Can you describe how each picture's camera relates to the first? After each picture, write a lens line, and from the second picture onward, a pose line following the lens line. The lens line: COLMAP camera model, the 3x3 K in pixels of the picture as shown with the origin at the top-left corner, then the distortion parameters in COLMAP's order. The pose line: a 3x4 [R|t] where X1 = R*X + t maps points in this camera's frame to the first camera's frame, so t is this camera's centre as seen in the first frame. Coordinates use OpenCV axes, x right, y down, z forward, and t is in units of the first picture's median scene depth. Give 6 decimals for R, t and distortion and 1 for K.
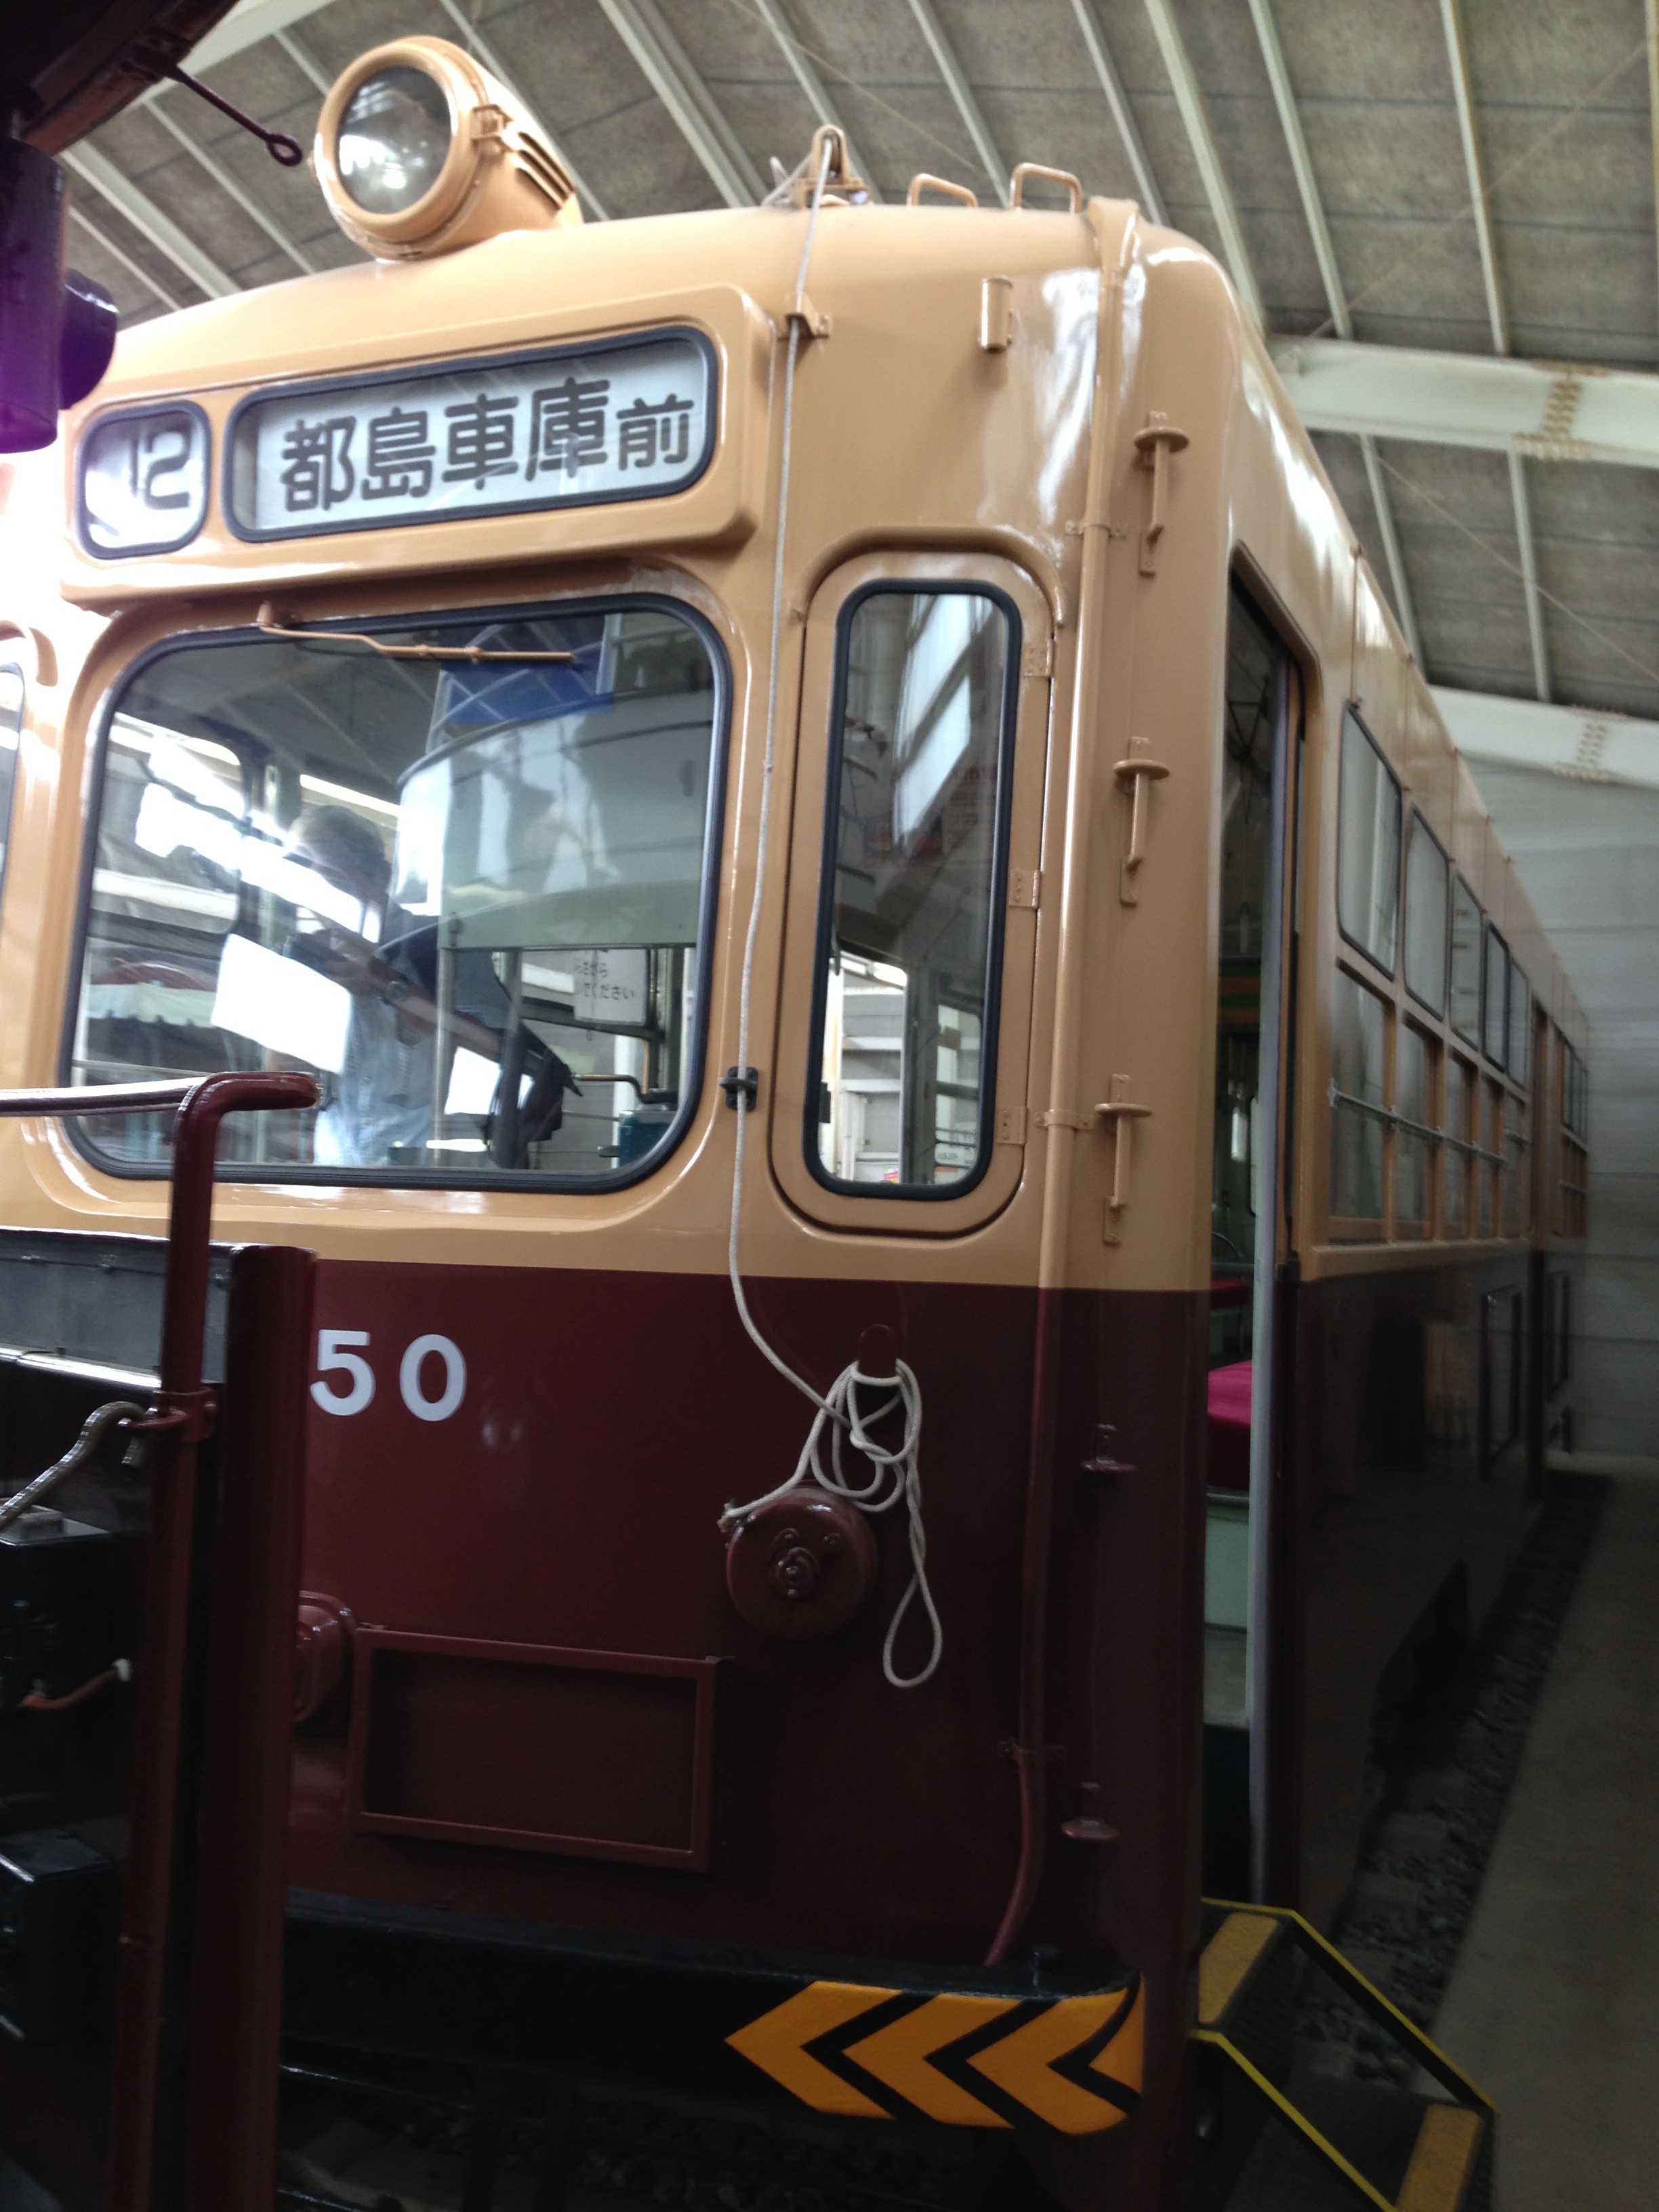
lens RADIAL K [[2044.8, 0, 829.5], [0, 2044.8, 1106.0], [0, 0, 1]] dist [0.156583, -0.254991]
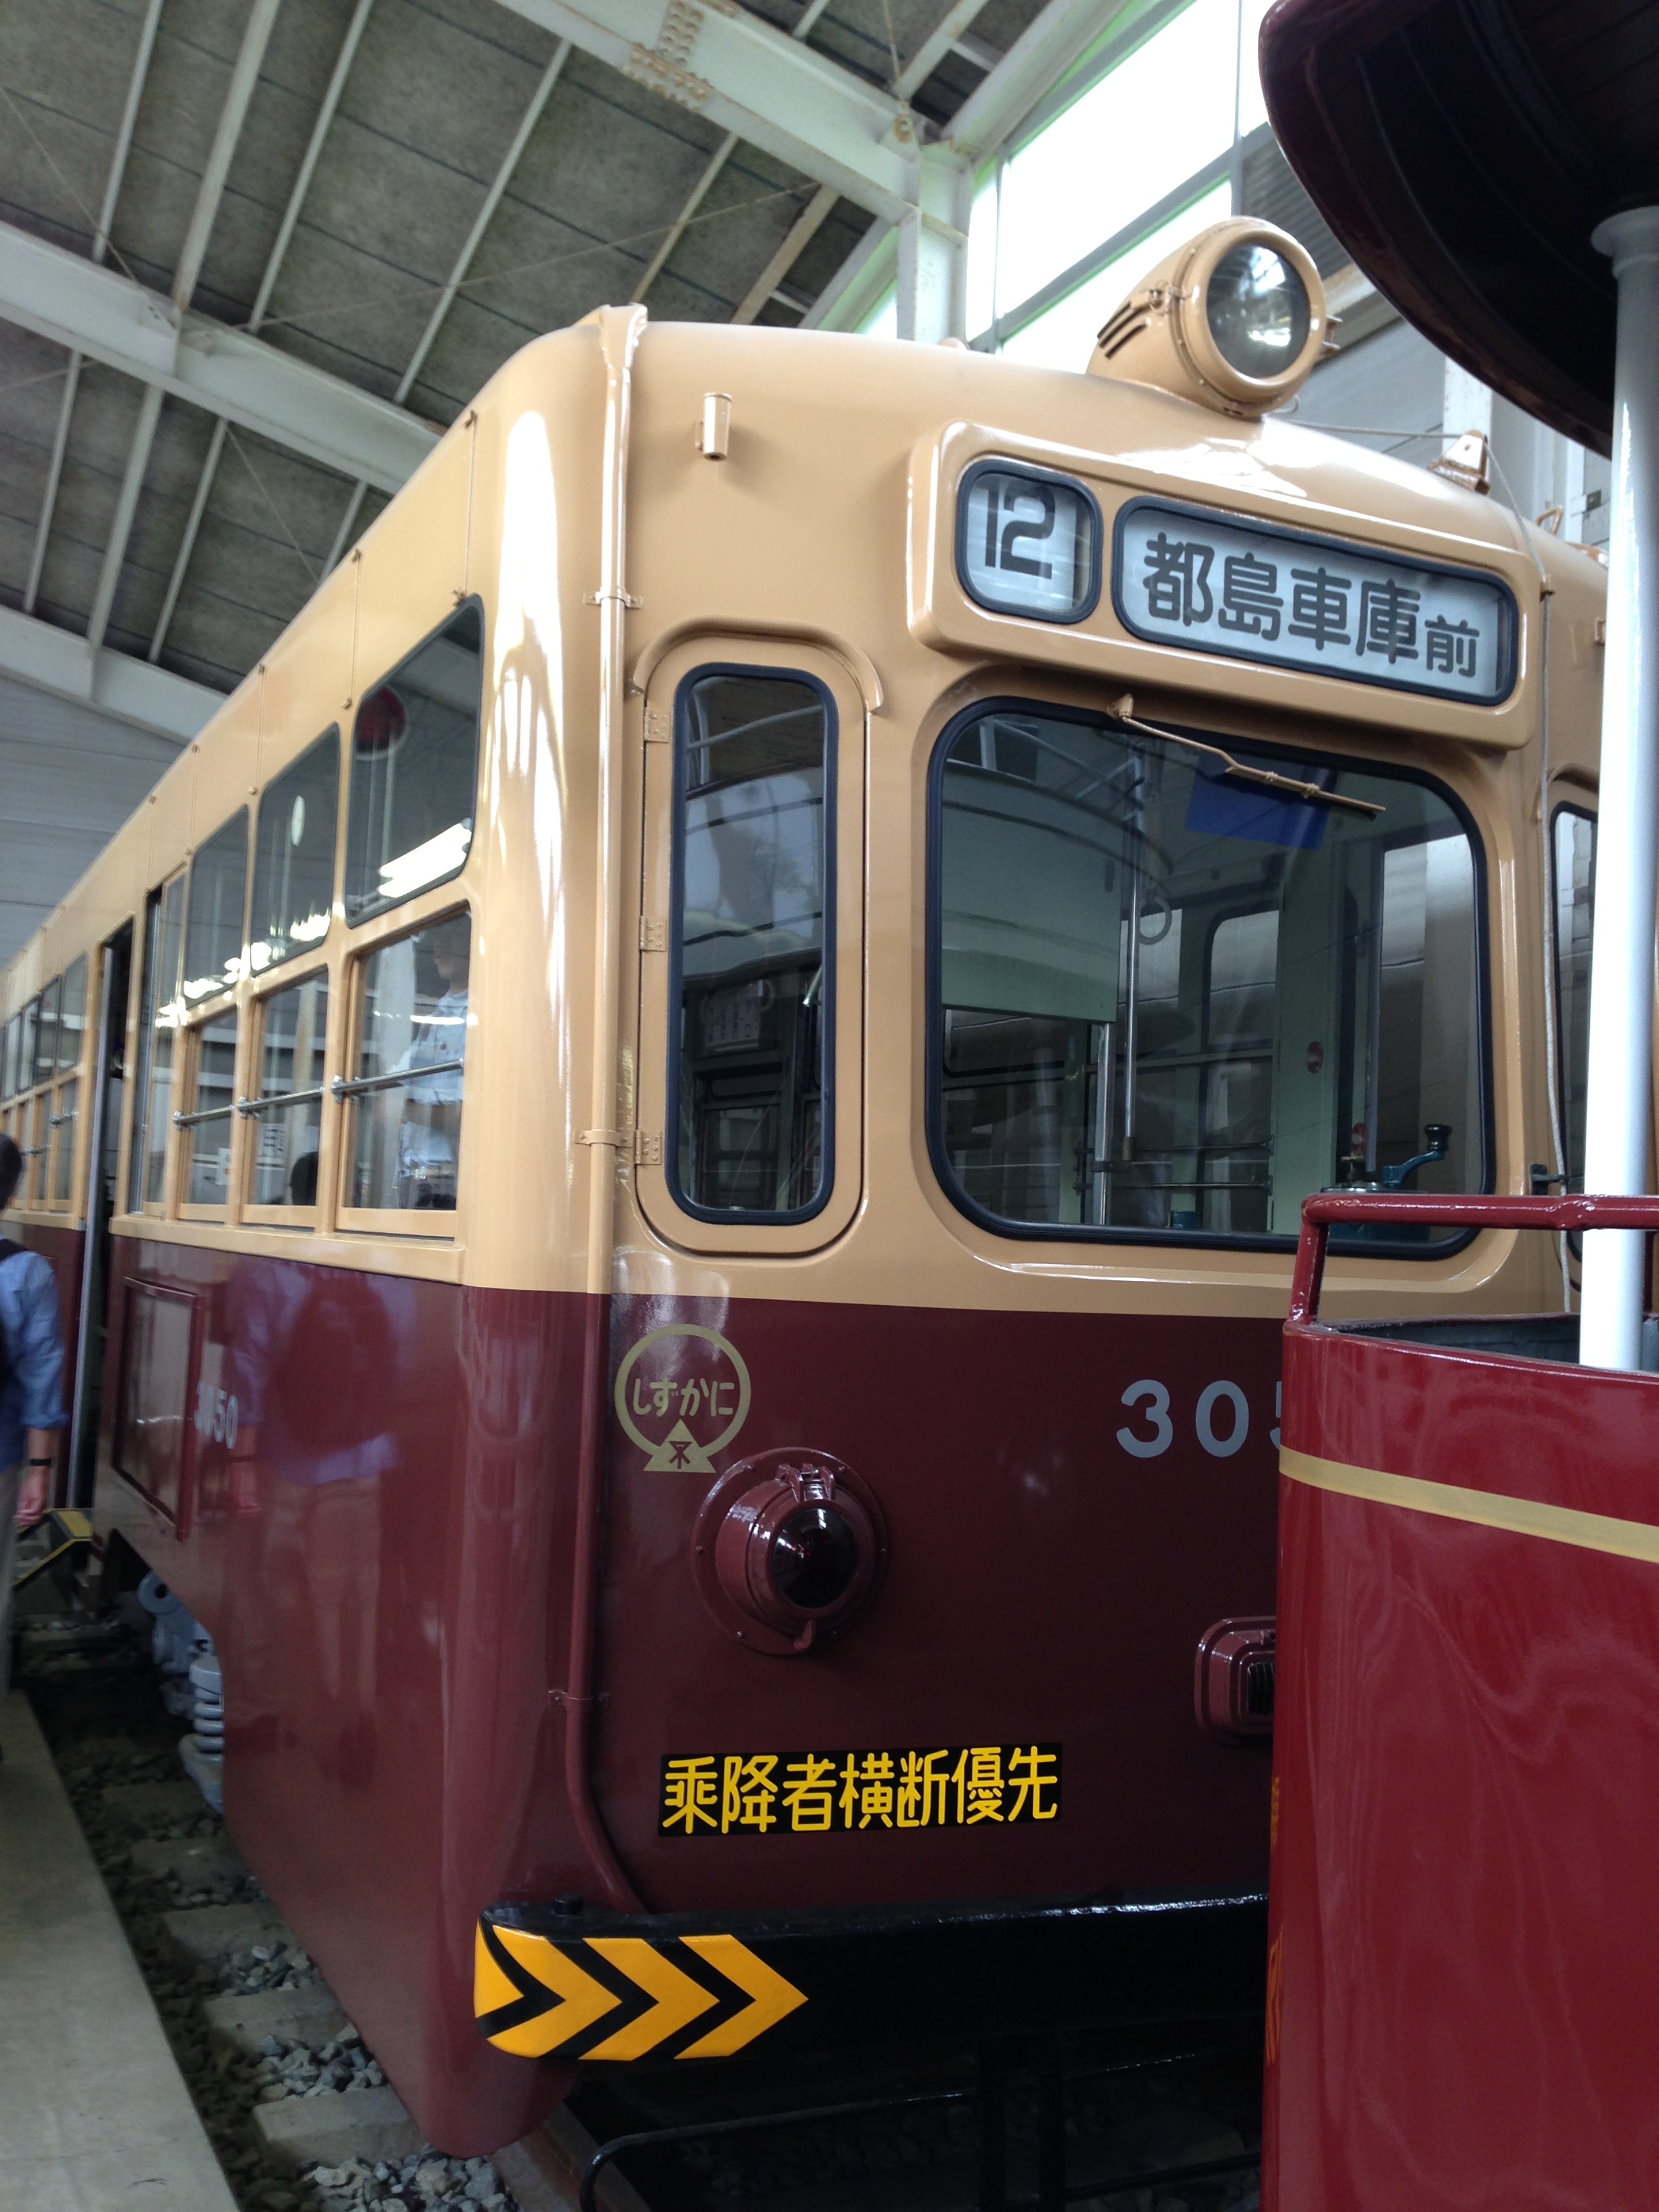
lens RADIAL K [[2044.8, 0, 829.5], [0, 2044.8, 1106.0], [0, 0, 1]] dist [0.156583, -0.254991]
pose [[0.657096, 0.049478, 0.752181, -1.192352], [-0.063799, 0.997914, -0.009908, -0.013752], [-0.751102, -0.041478, 0.658882, 0.427367]]
